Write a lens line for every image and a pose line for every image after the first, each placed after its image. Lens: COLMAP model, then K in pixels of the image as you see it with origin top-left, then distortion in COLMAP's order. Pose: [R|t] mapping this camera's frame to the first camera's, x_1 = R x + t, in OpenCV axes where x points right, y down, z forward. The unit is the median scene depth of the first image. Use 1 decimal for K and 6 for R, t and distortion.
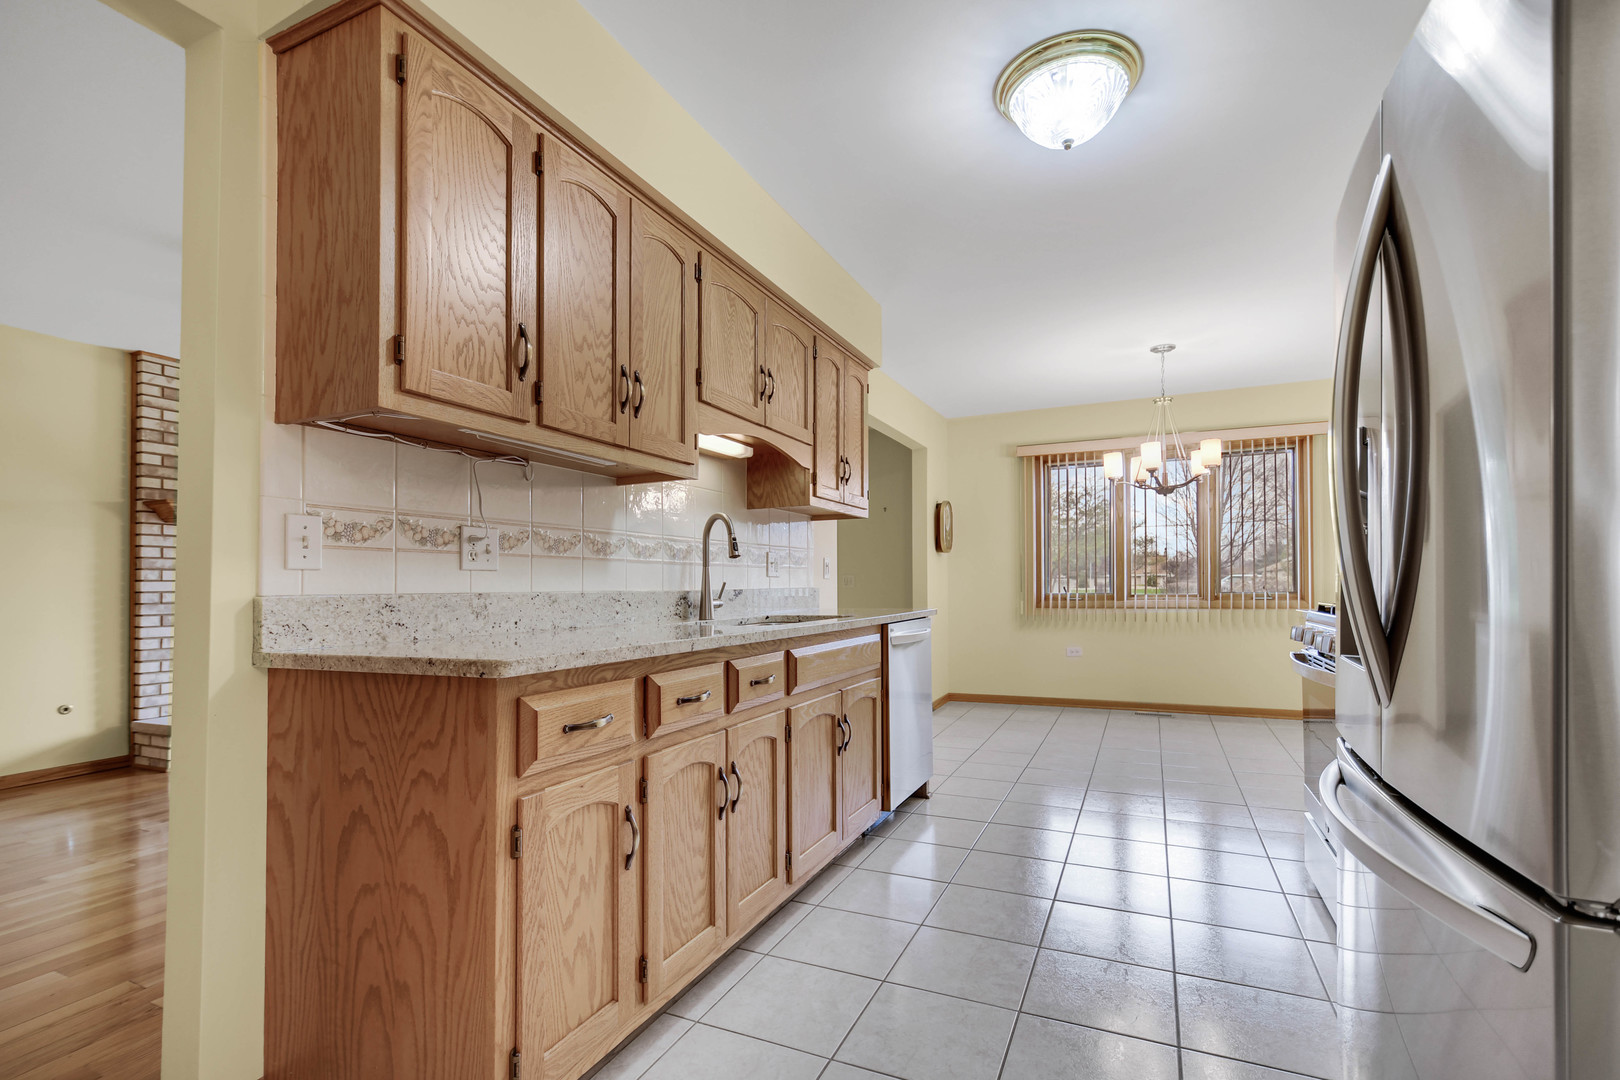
lens RADIAL K [[725.5, 0, 777.5], [0, 725.5, 569.1], [0, 0, 1]] dist [0.004317, -0.000019]
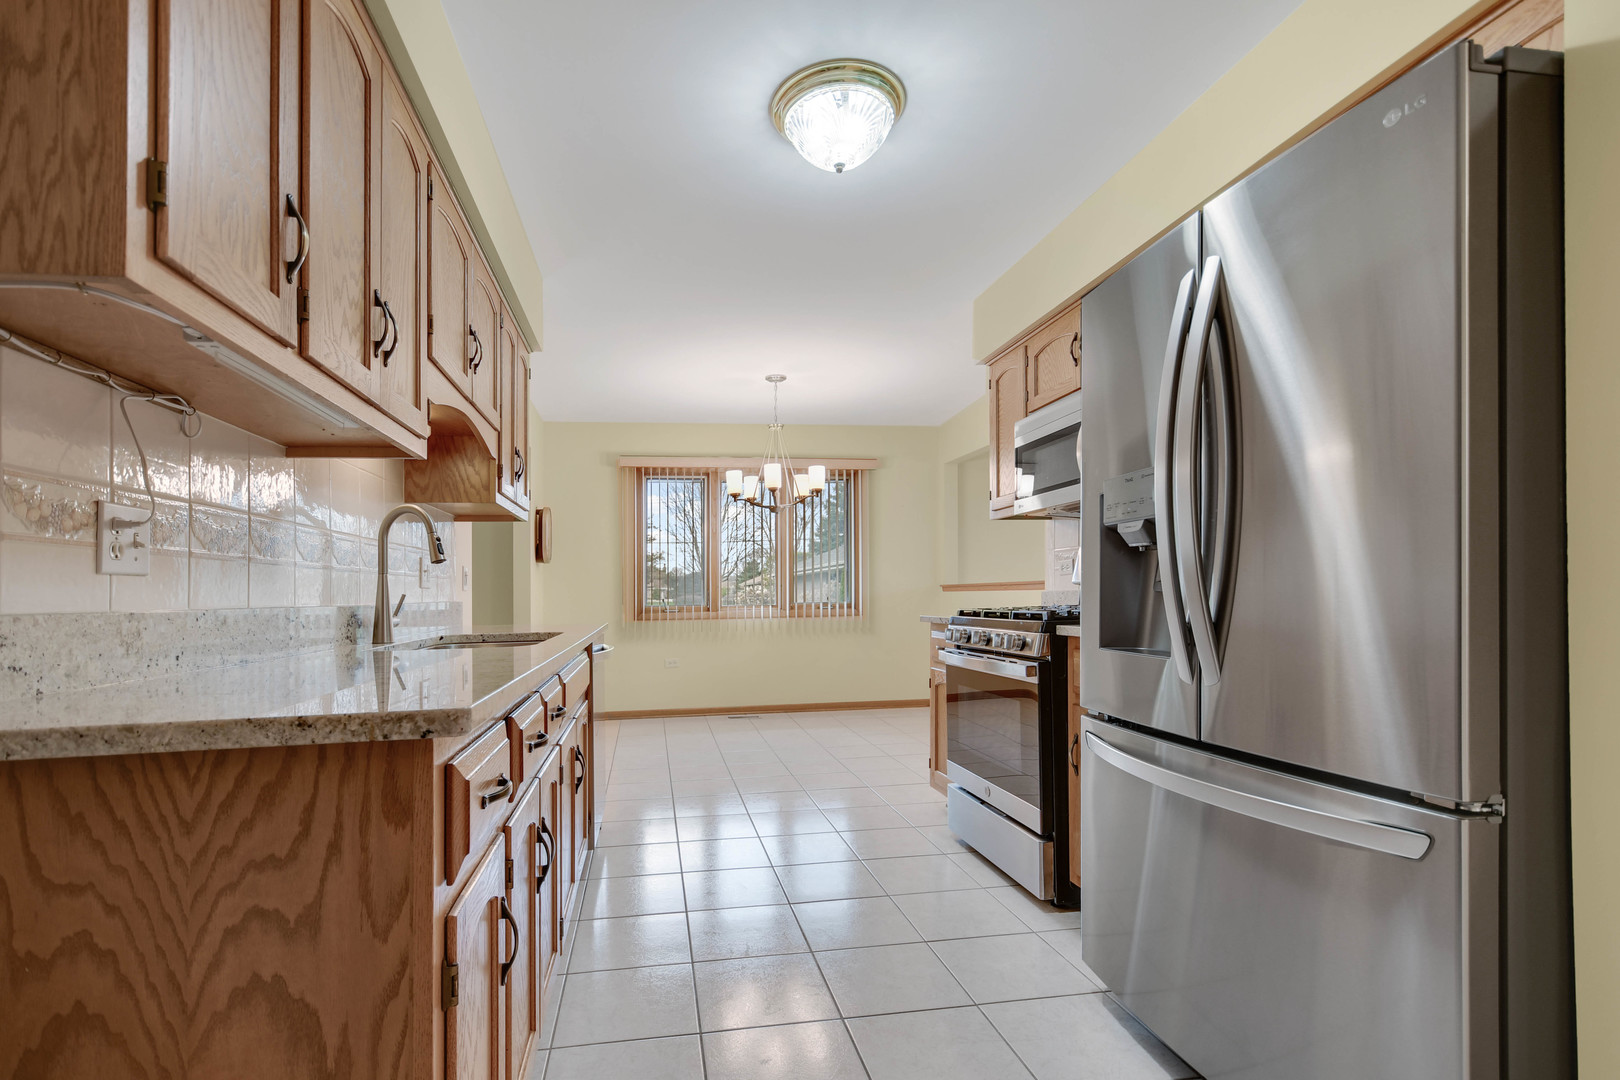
lens RADIAL K [[765.7, 0, 734.2], [0, 765.7, 580.3], [0, 0, 1]] dist [0.001001, -0.000192]
pose [[0.837053, 0.004341, 0.547104, -0.391486], [-0.002649, 0.999989, -0.003881, 0.008838], [-0.547115, 0.001800, 0.837056, 0.205046]]
